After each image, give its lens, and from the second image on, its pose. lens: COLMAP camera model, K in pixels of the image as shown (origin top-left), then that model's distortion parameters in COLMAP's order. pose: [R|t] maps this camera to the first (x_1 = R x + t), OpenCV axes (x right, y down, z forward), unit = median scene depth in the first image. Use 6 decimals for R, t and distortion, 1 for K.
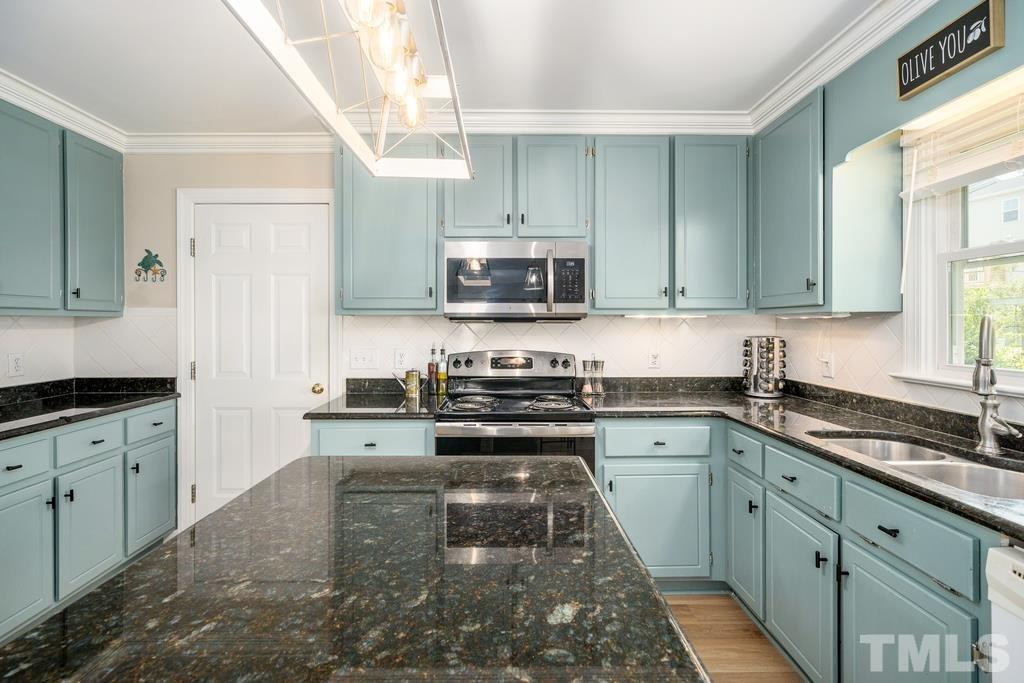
lens RADIAL K [[471.2, 0, 506.5], [0, 471.2, 326.4], [0, 0, 1]] dist [-0.000356, -0.000164]
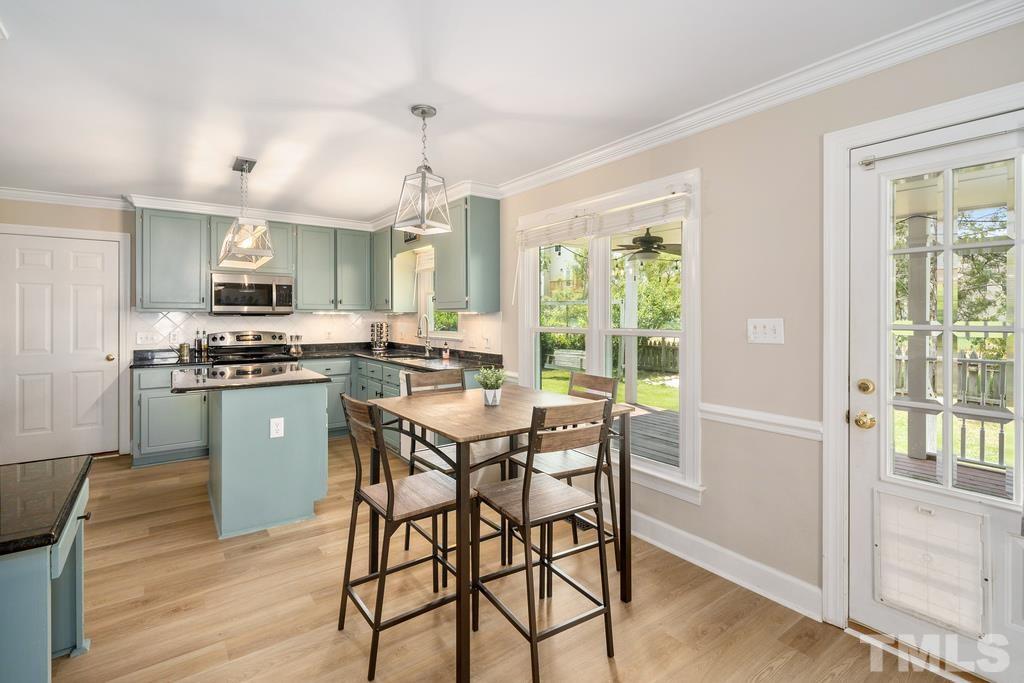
lens RADIAL K [[471.2, 0, 499.9], [0, 471.2, 317.0], [0, 0, 1]] dist [-0.000356, -0.000164]
pose [[0.819461, -0.001171, 0.573133, -0.245255], [0.002756, 0.999994, -0.001897, 0.001787], [-0.573128, 0.003134, 0.819460, -1.094459]]
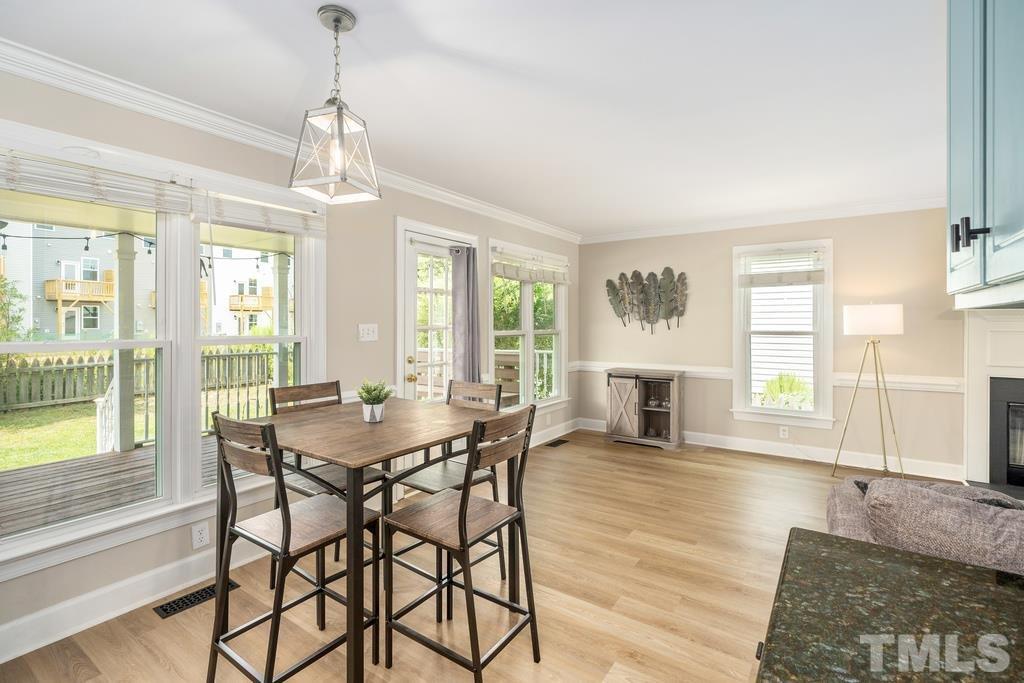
lens RADIAL K [[471.2, 0, 505.3], [0, 471.2, 327.6], [0, 0, 1]] dist [-0.000356, -0.000164]
pose [[-0.805854, -0.001434, 0.592113, -0.386707], [0.006715, 0.999911, 0.011561, 0.001475], [-0.592076, 0.013292, -0.805772, 0.095550]]
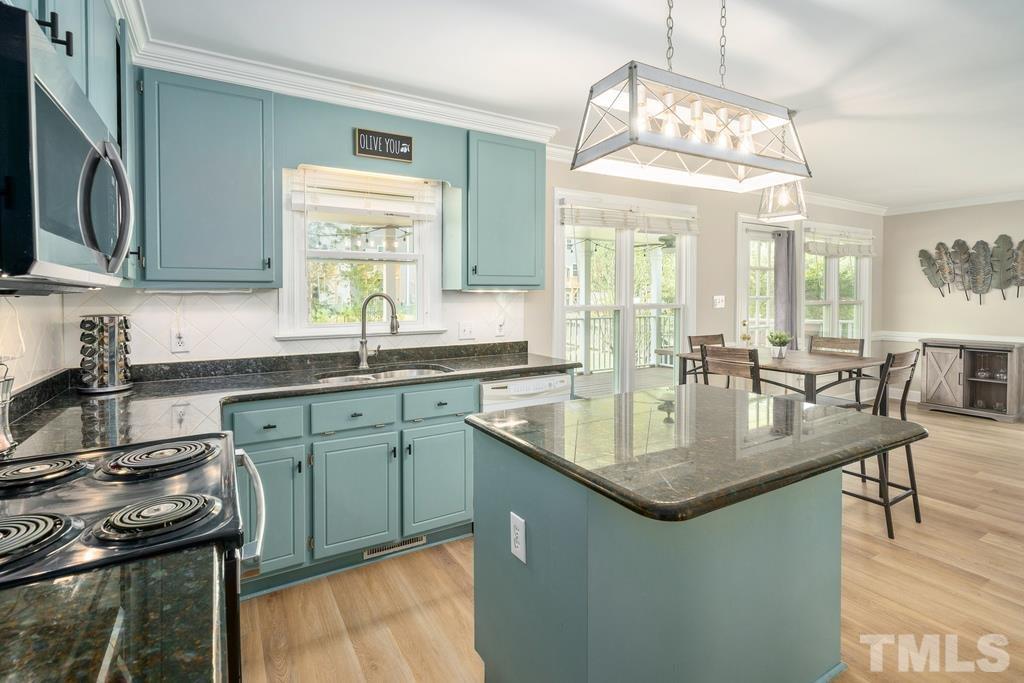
lens RADIAL K [[486.8, 0, 504.4], [0, 486.8, 309.6], [0, 0, 1]] dist [0.005124, -0.000514]
pose [[-0.494542, -0.018388, 0.868959, -0.485391], [0.011832, 0.999541, 0.027885, -0.002382], [-0.869073, 0.024072, -0.494097, 0.812972]]
